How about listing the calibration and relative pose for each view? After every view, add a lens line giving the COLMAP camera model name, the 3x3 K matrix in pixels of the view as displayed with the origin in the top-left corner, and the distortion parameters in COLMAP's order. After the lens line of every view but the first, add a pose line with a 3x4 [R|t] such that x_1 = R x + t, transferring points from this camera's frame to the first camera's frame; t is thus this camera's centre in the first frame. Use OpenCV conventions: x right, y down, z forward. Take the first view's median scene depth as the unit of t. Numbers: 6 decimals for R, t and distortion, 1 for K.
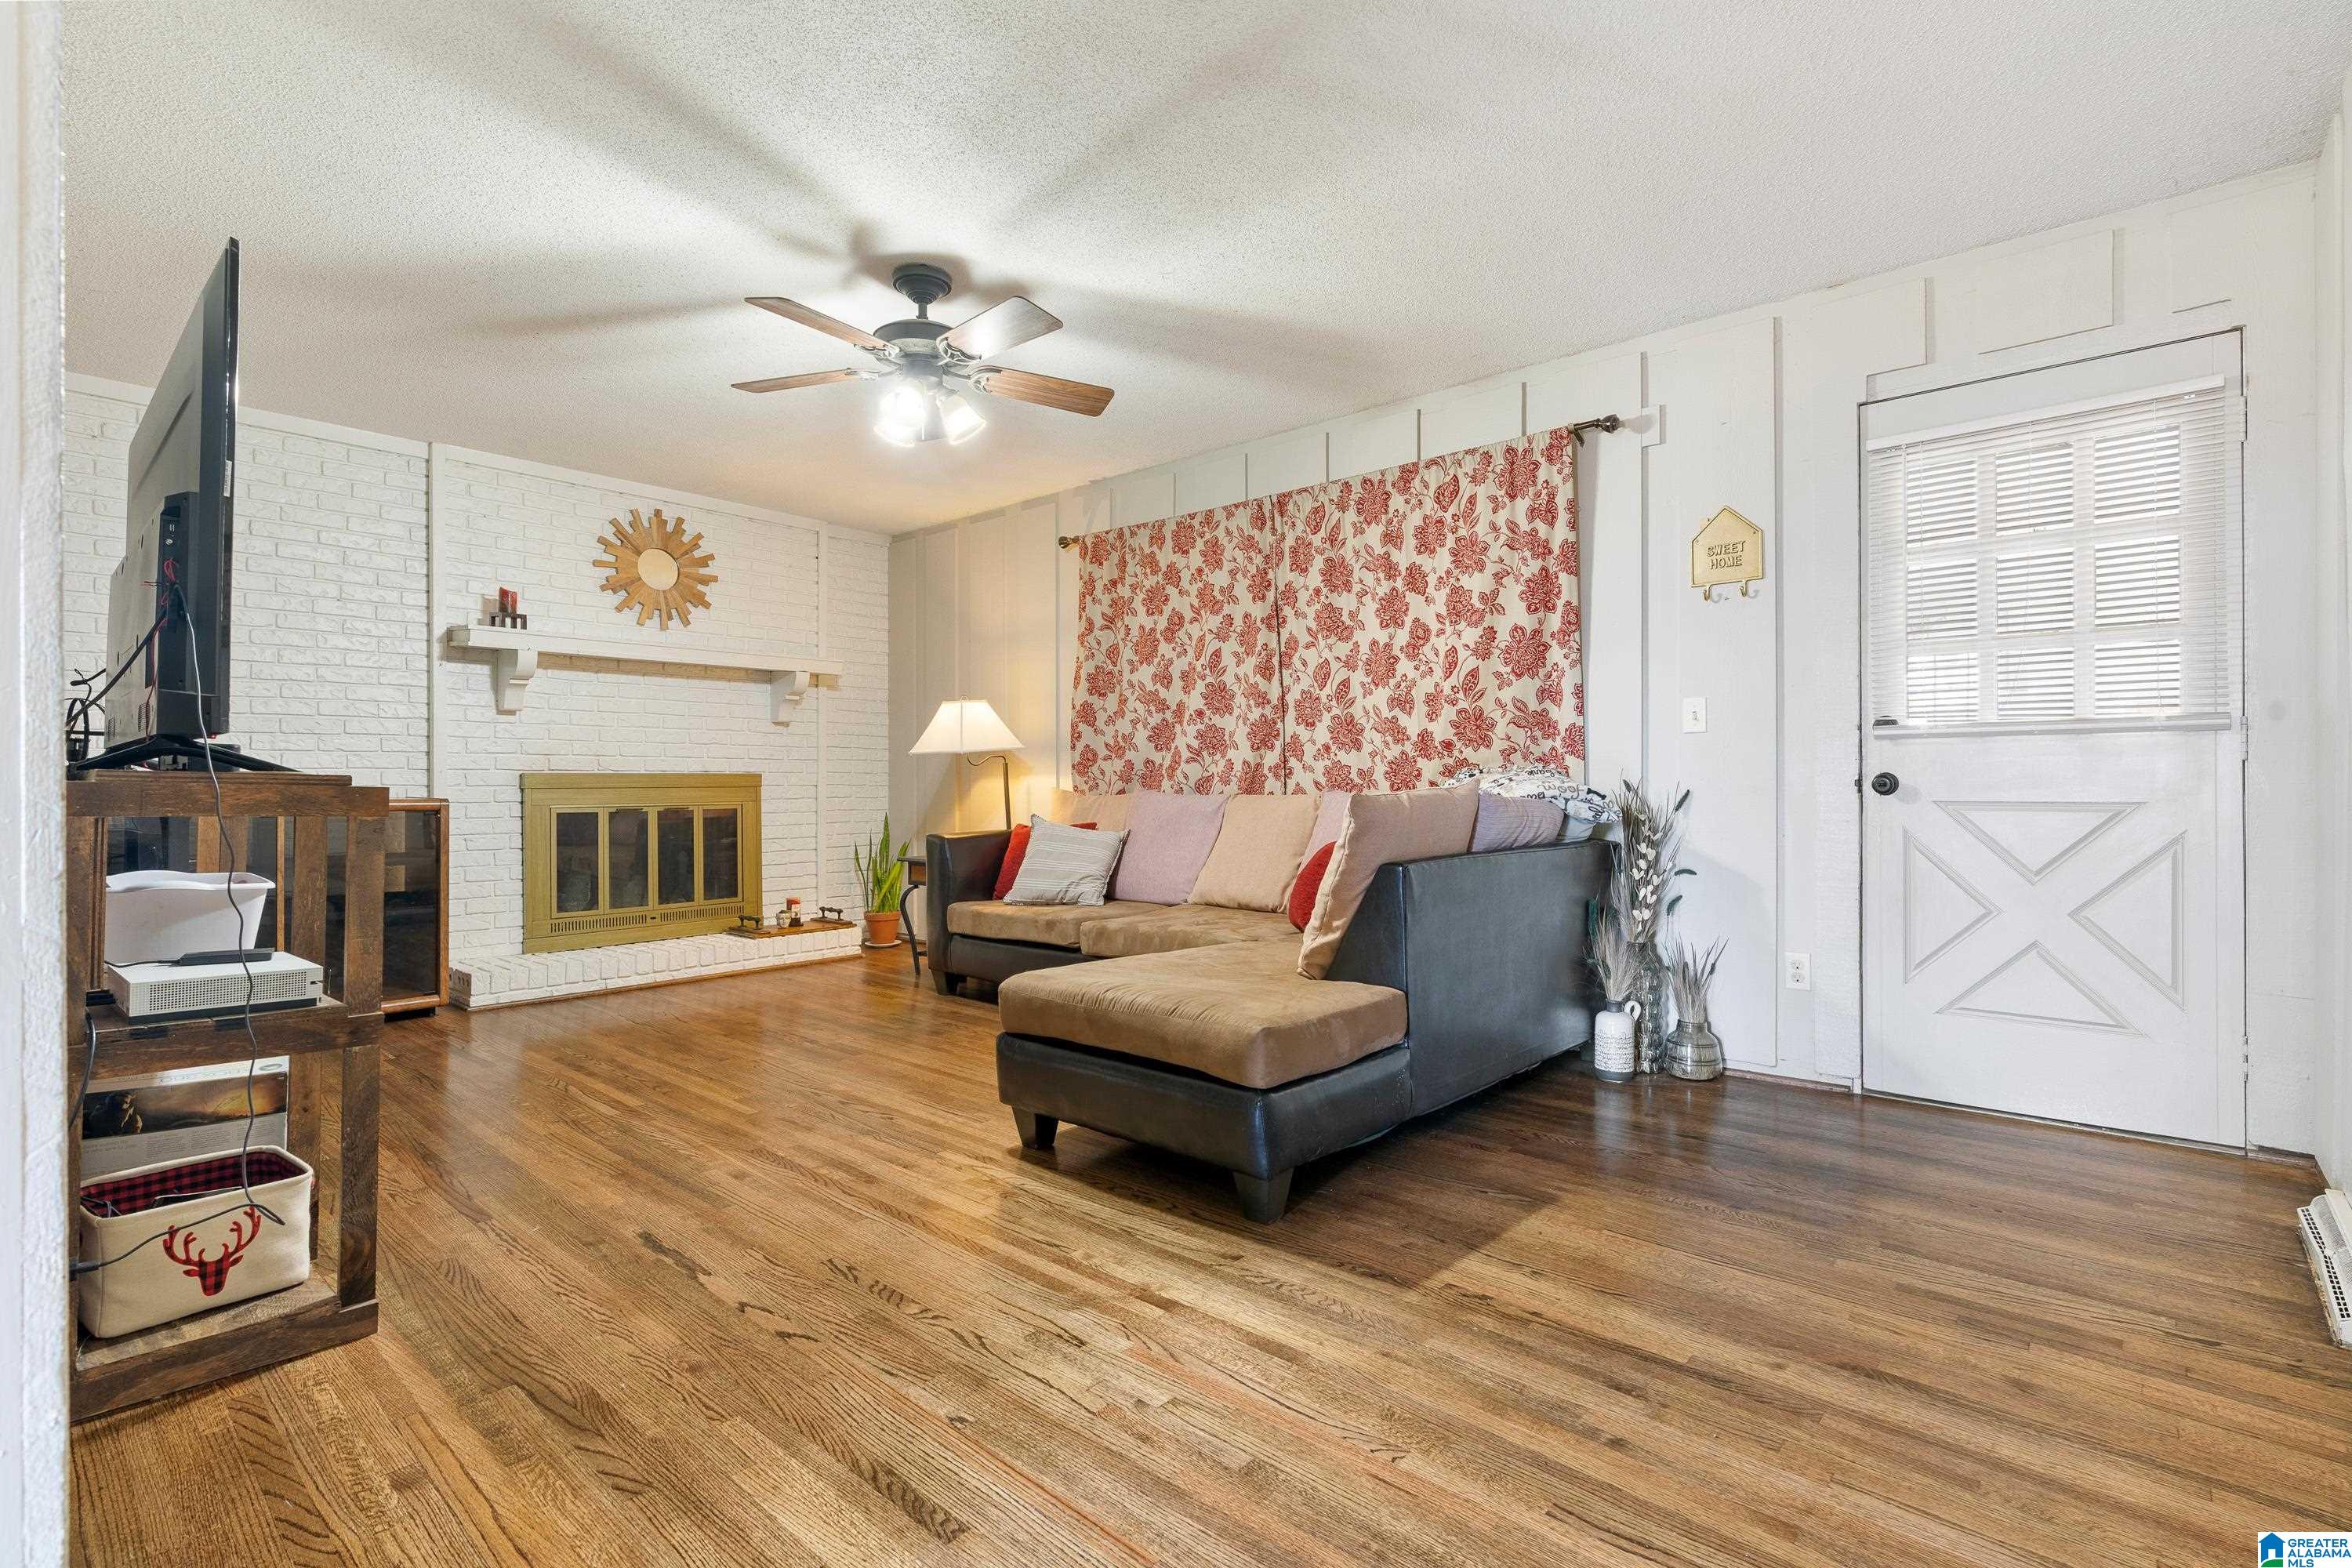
lens RADIAL K [[1073.1, 0, 1181.1], [0, 1073.1, 784.9], [0, 0, 1]] dist [-0.007335, 0.002477]
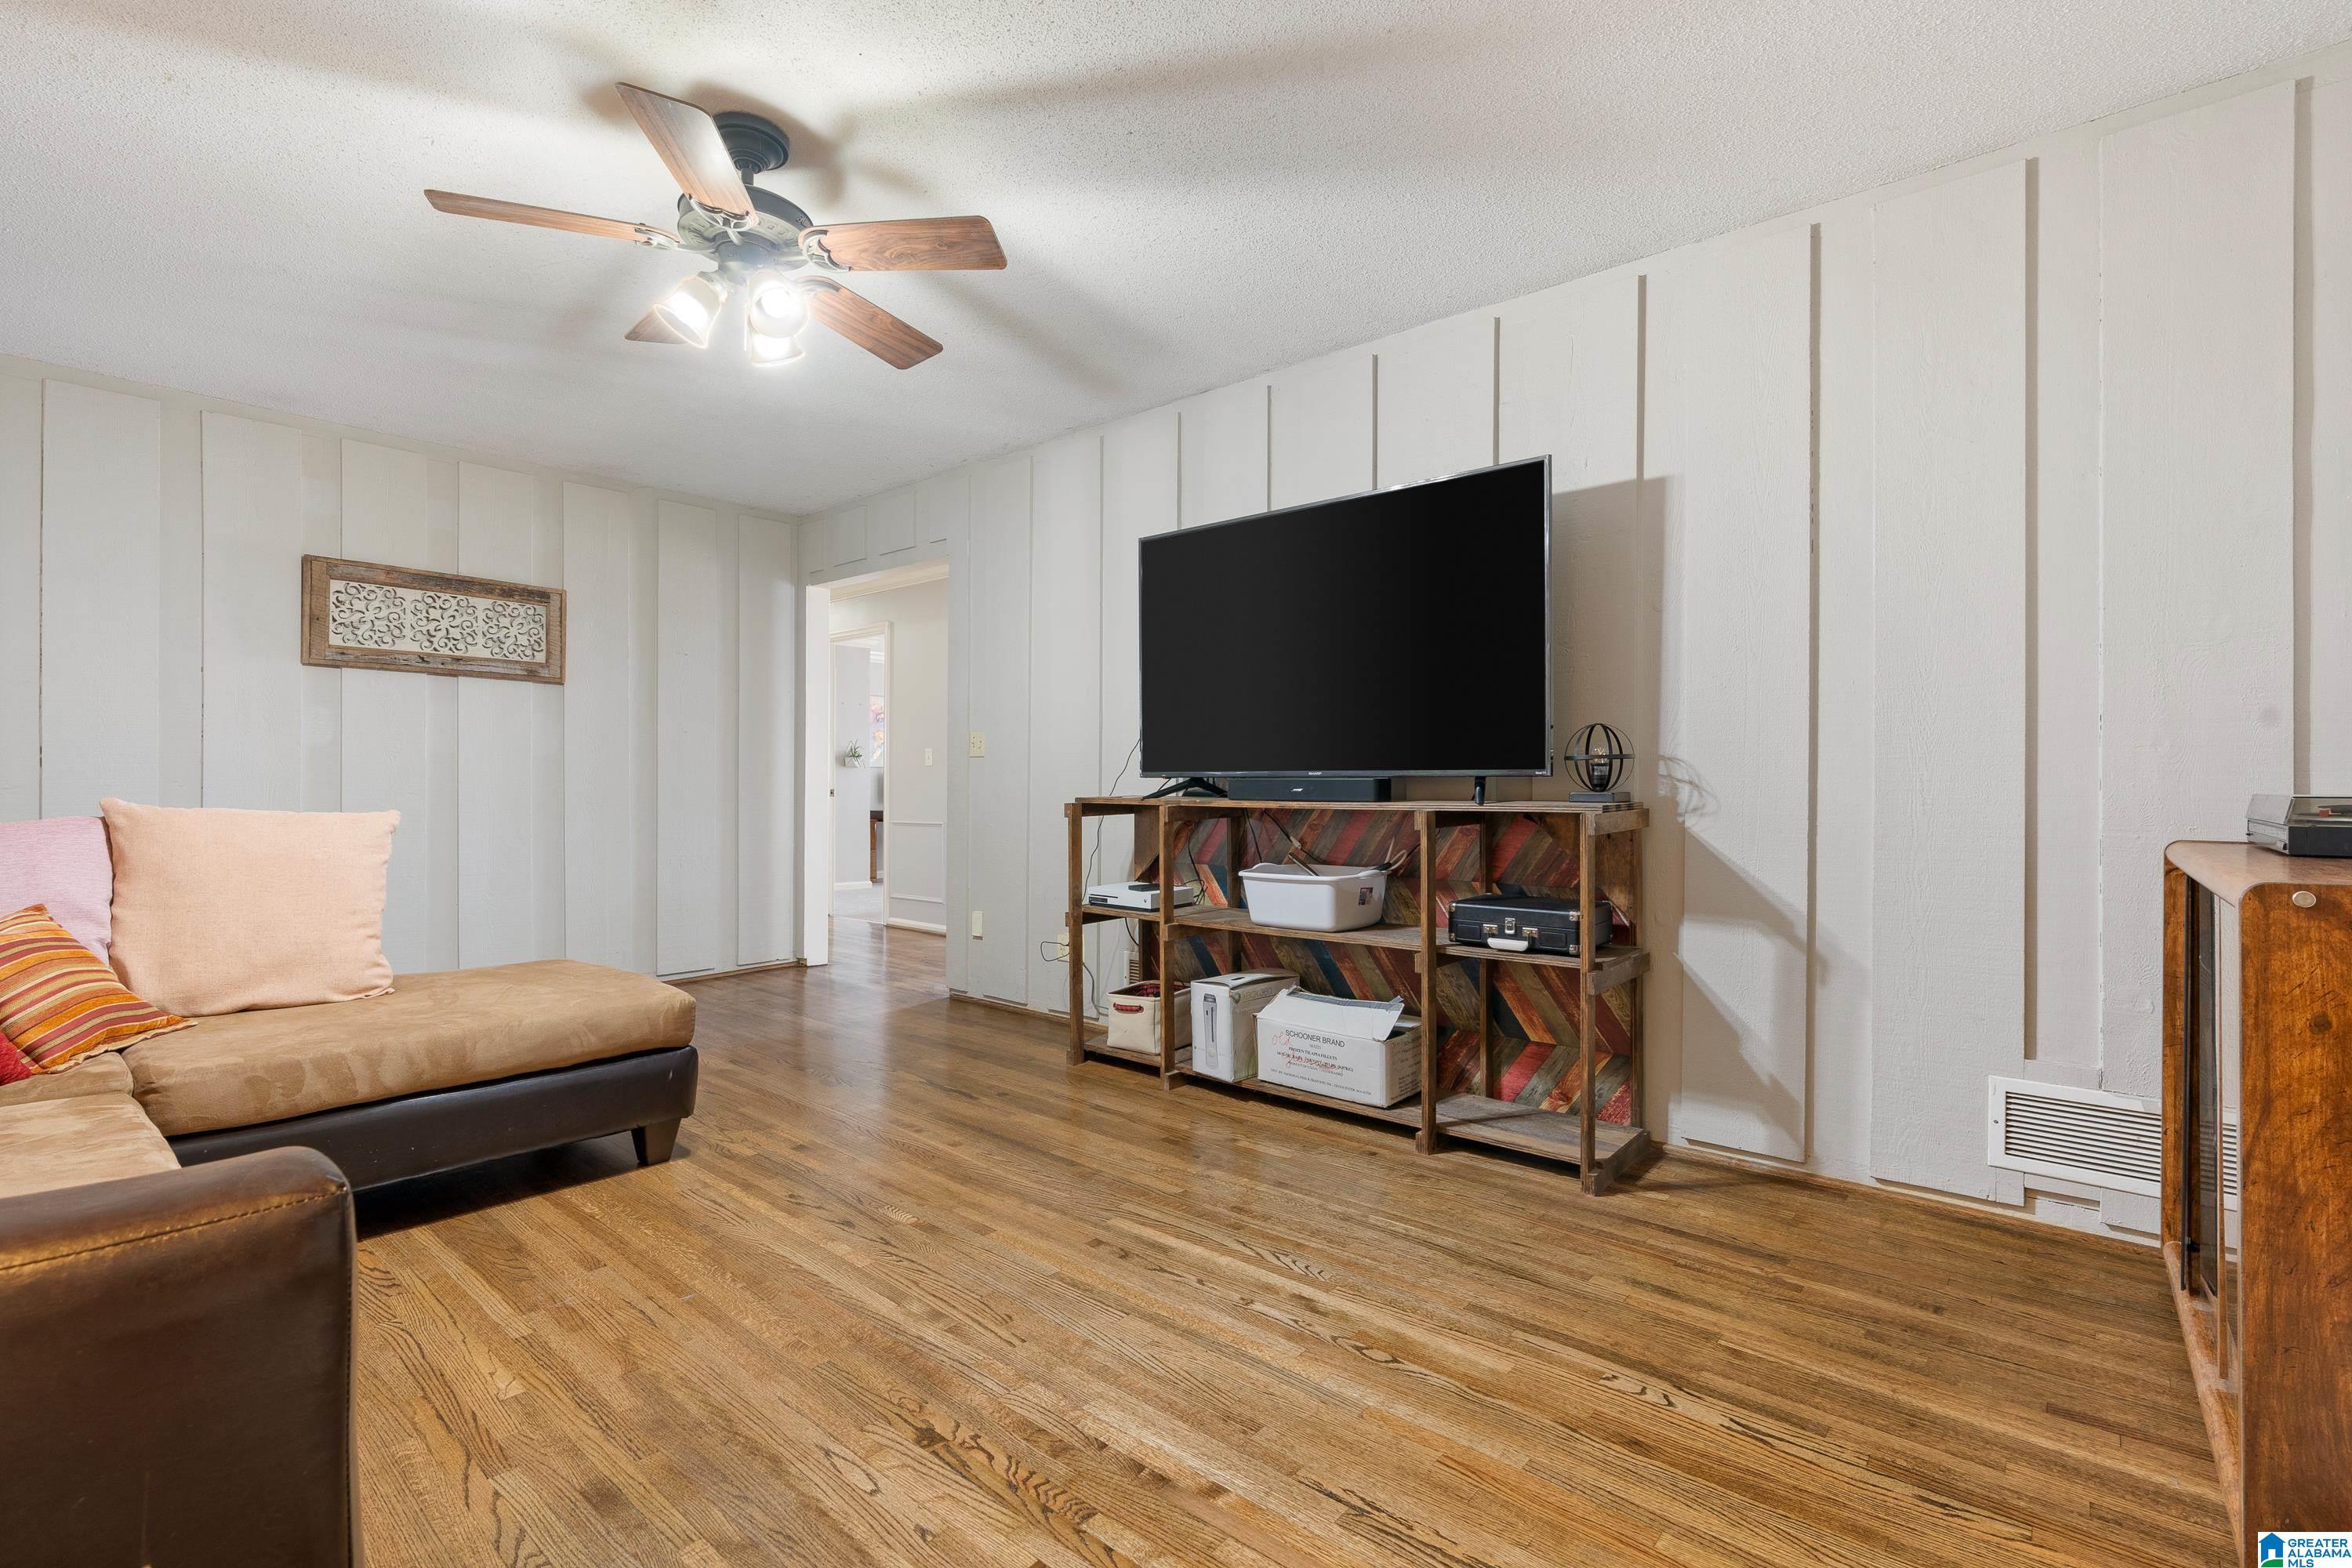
lens RADIAL K [[1073.1, 0, 1172.3], [0, 1073.1, 787.2], [0, 0, 1]] dist [-0.007335, 0.002477]
pose [[-0.999998, -0.000435, -0.001927, -0.604176], [-0.000418, 0.999960, -0.008899, -0.007322], [0.001931, -0.008899, -0.999959, 1.962214]]
